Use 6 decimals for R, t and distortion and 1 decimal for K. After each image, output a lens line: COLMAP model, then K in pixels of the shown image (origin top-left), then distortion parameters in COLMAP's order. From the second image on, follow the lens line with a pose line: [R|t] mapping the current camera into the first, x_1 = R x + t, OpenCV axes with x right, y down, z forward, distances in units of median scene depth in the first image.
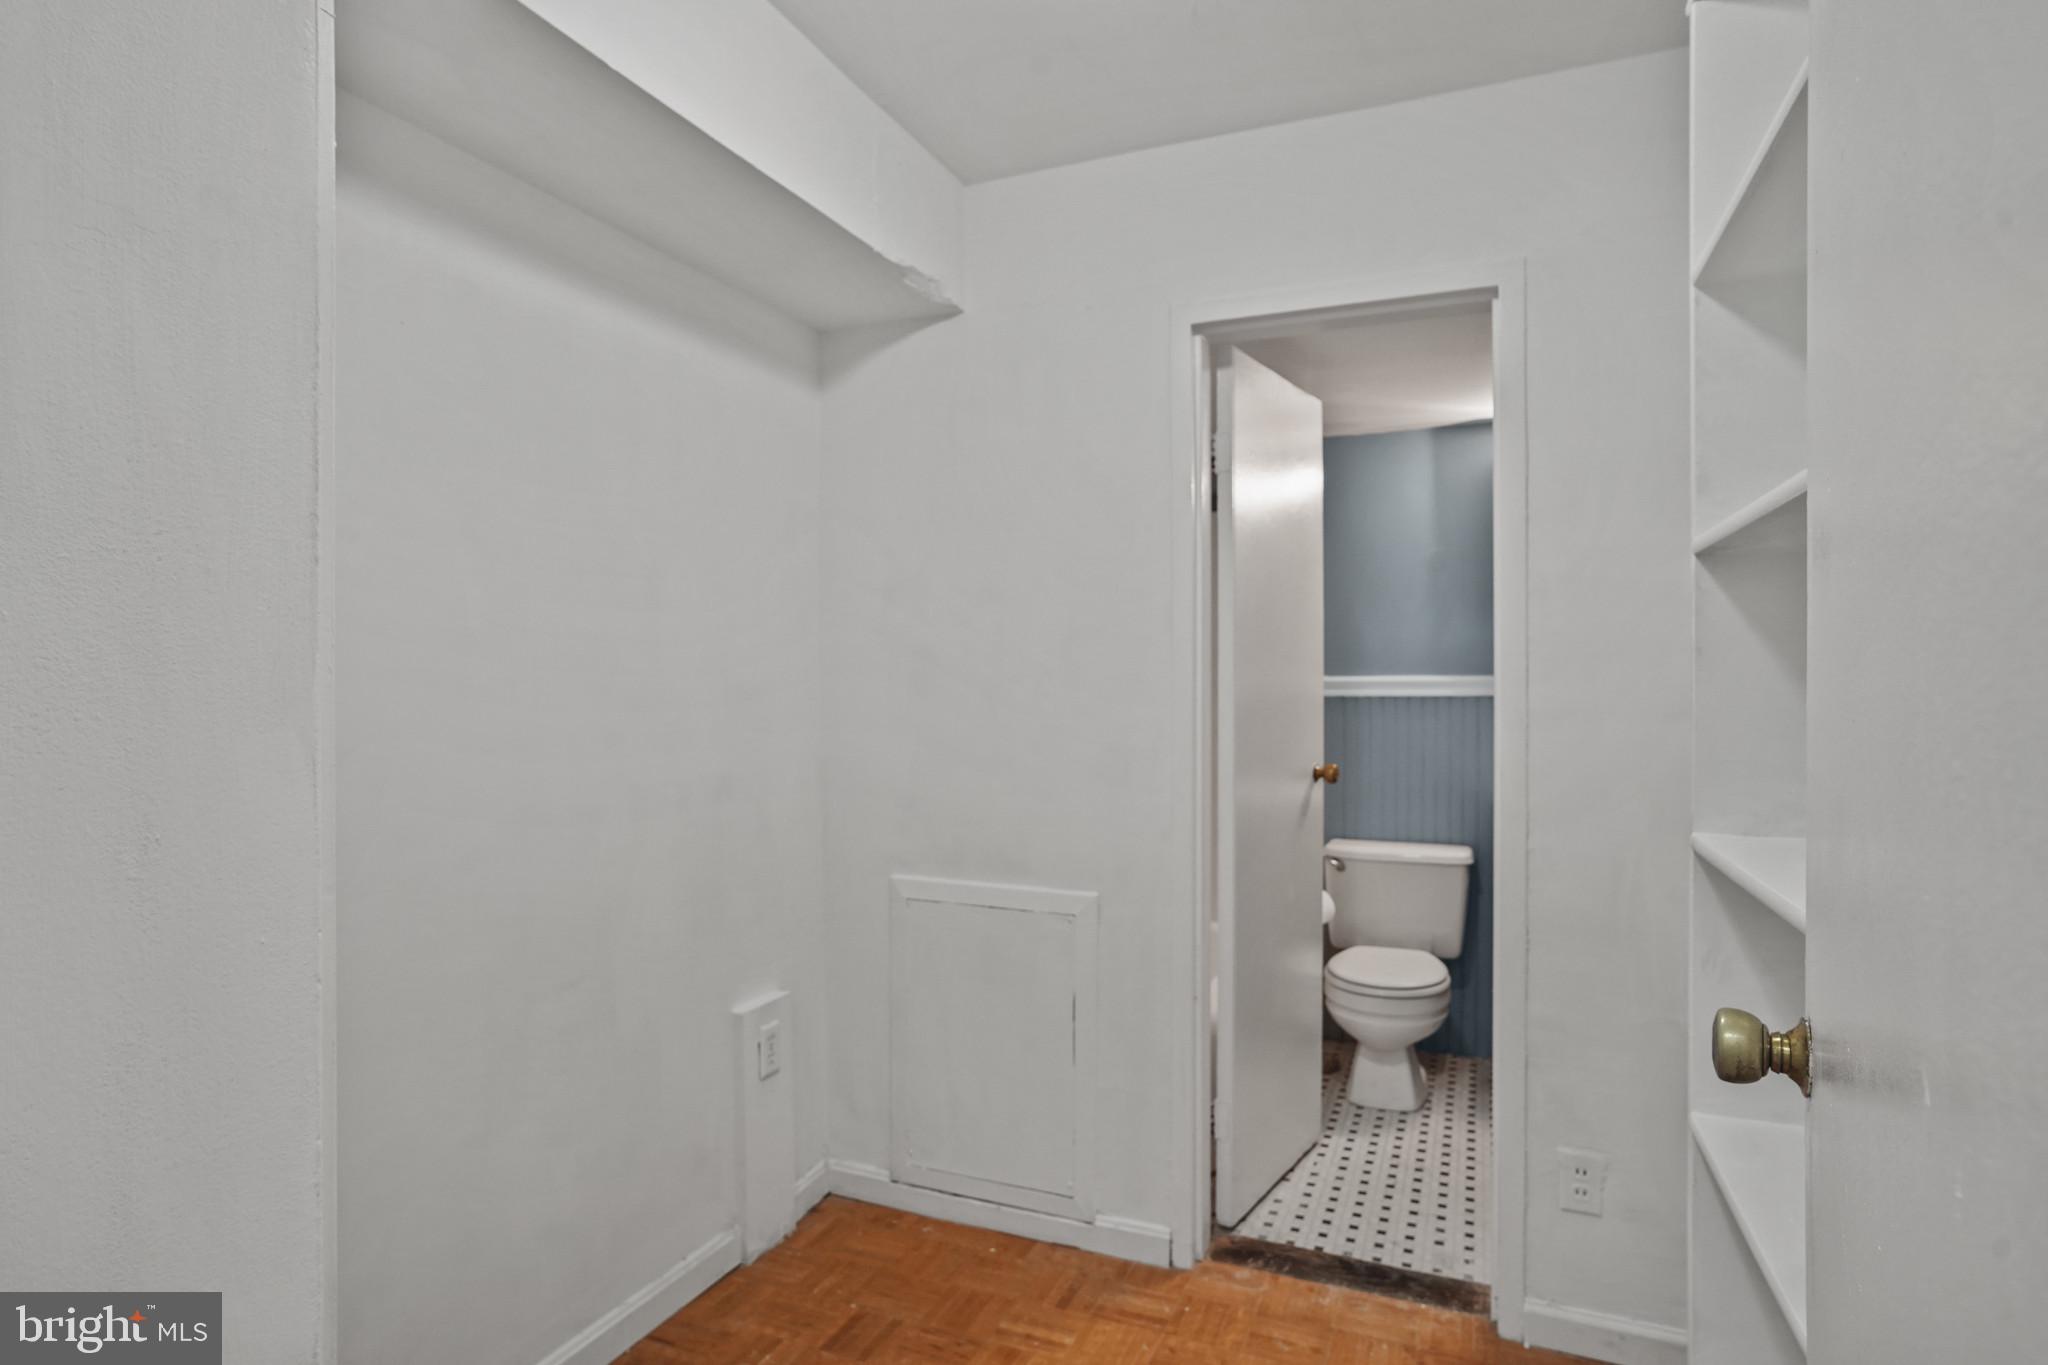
lens RADIAL K [[1067.8, 0, 1024.5], [0, 1067.8, 726.8], [0, 0, 1]] dist [-0.060157, 0.056593]
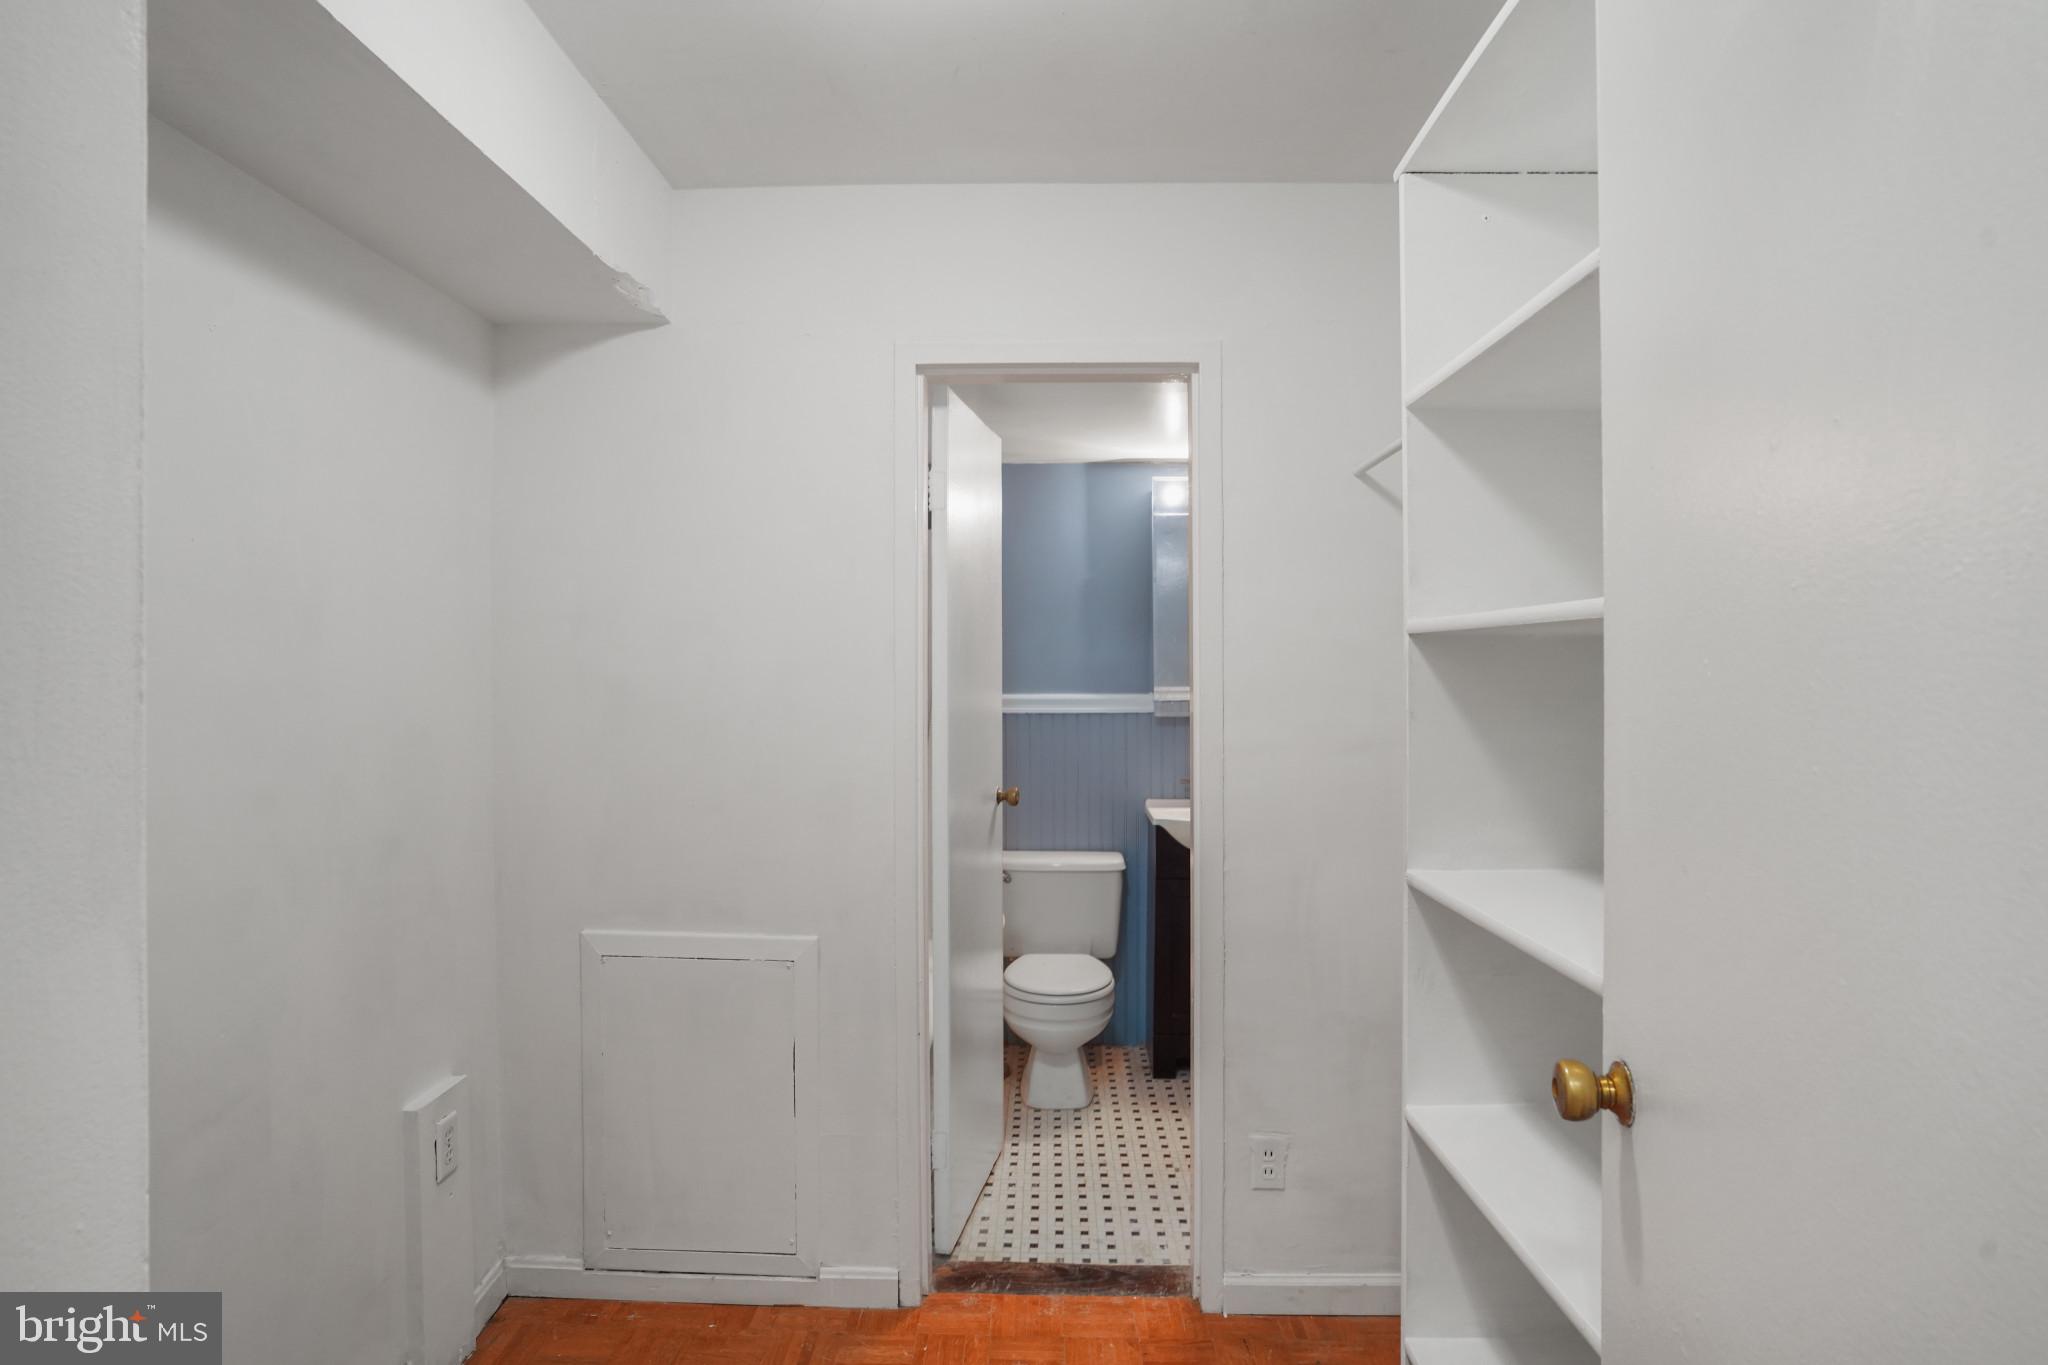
lens RADIAL K [[1073.7, 0, 1026.8], [0, 1073.7, 703.5], [0, 0, 1]] dist [-0.080275, 0.056502]
pose [[0.933417, -0.004981, 0.358758, -0.099524], [0.011288, 0.999816, -0.015488, -0.037941], [-0.358615, 0.018506, 0.933302, 0.023552]]
